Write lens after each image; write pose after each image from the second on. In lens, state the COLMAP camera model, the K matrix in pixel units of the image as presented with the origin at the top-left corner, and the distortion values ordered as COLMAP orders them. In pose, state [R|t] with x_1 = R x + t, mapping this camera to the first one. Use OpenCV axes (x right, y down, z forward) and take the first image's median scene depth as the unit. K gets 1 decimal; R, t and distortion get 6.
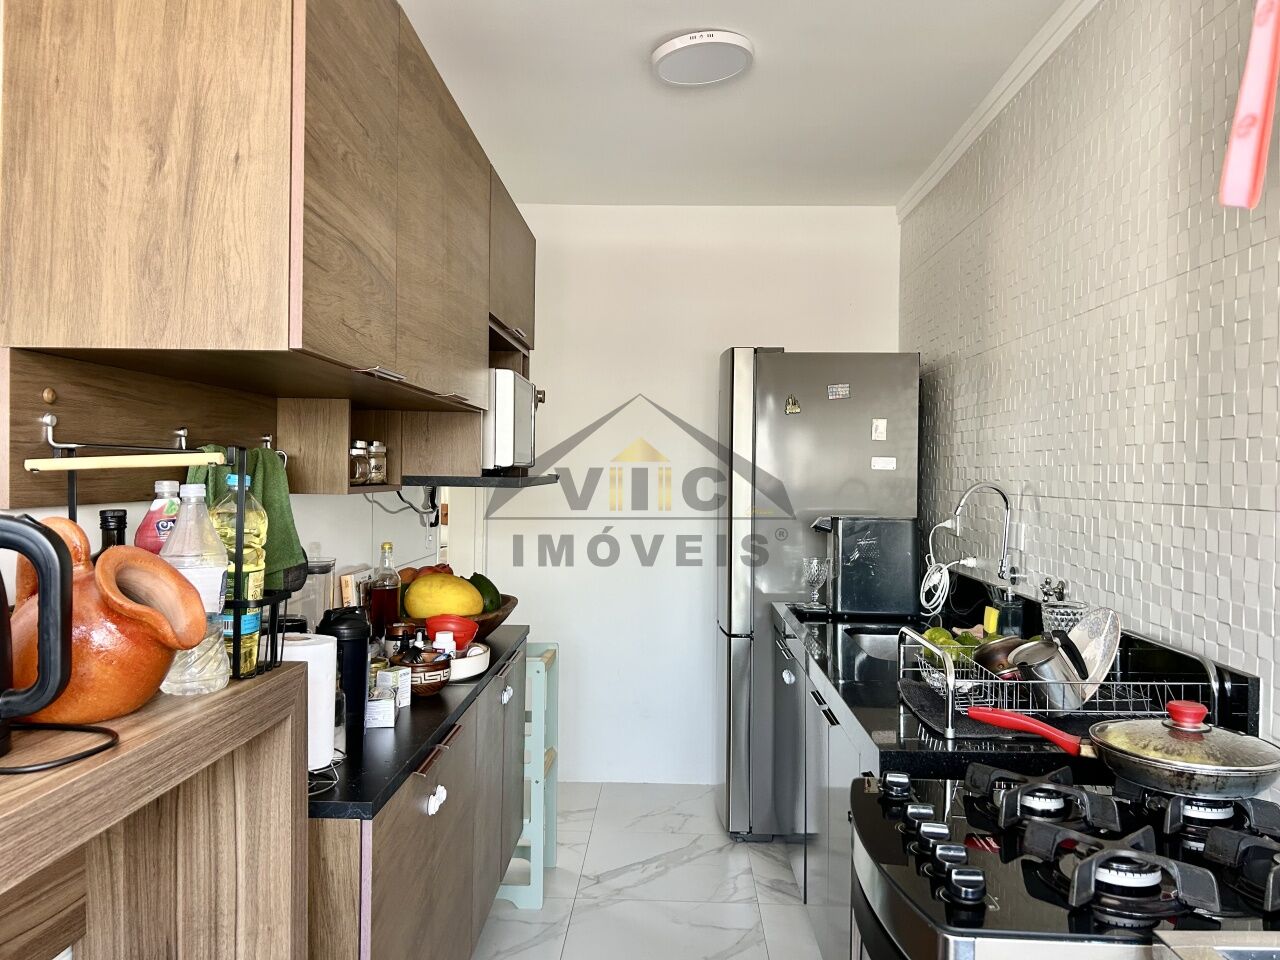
lens RADIAL K [[972.0, 0, 640.1], [0, 972.0, 476.6], [0, 0, 1]] dist [0.047843, -0.061624]
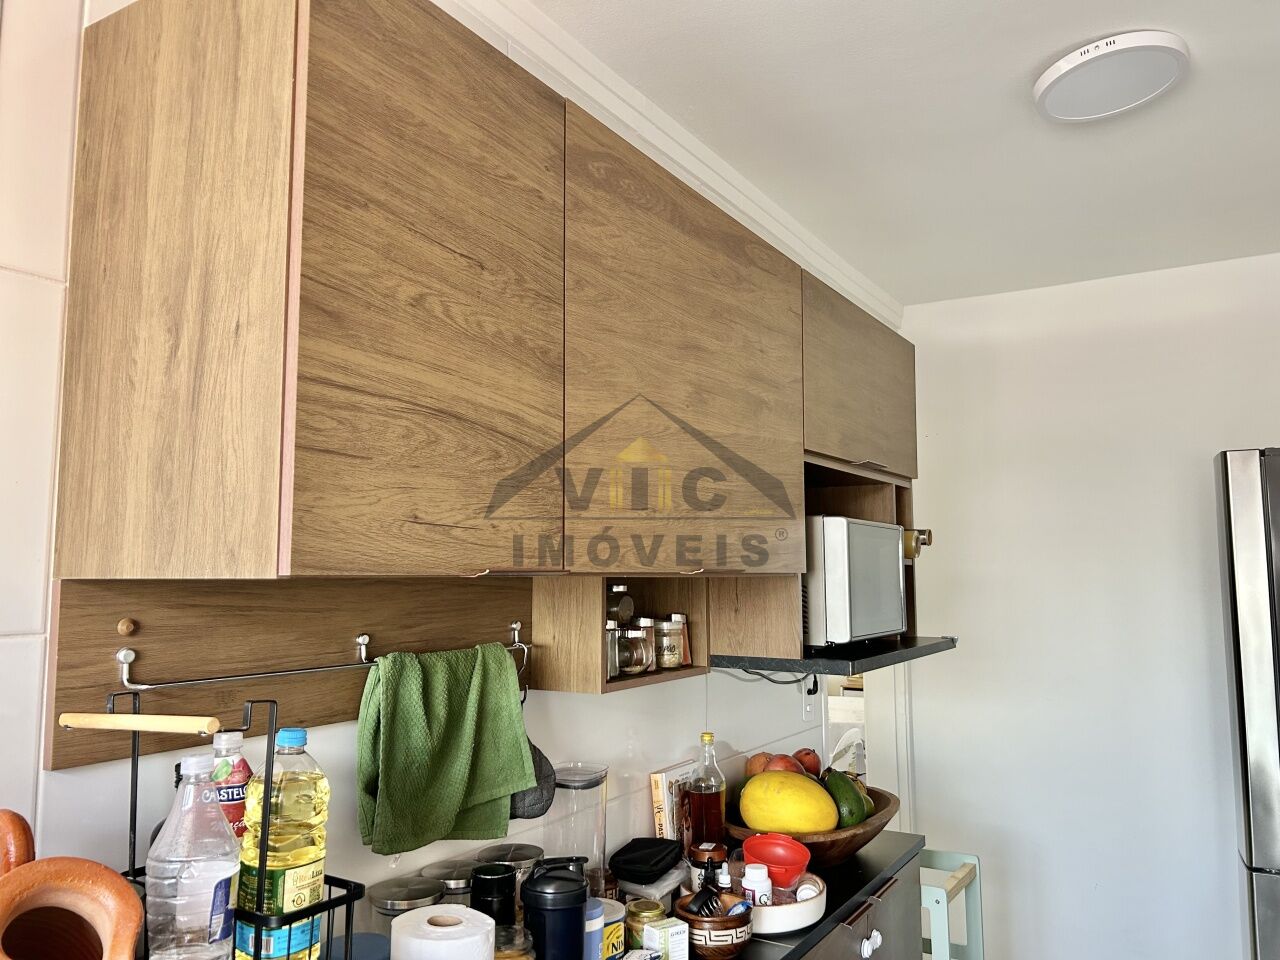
lens RADIAL K [[972.0, 0, 640.6], [0, 972.0, 478.9], [0, 0, 1]] dist [0.047843, -0.061624]
pose [[0.869050, -0.066484, -0.490236, 0.231134], [0.014091, 0.993853, -0.109804, -0.117935], [0.494523, 0.088517, 0.864646, 0.499590]]
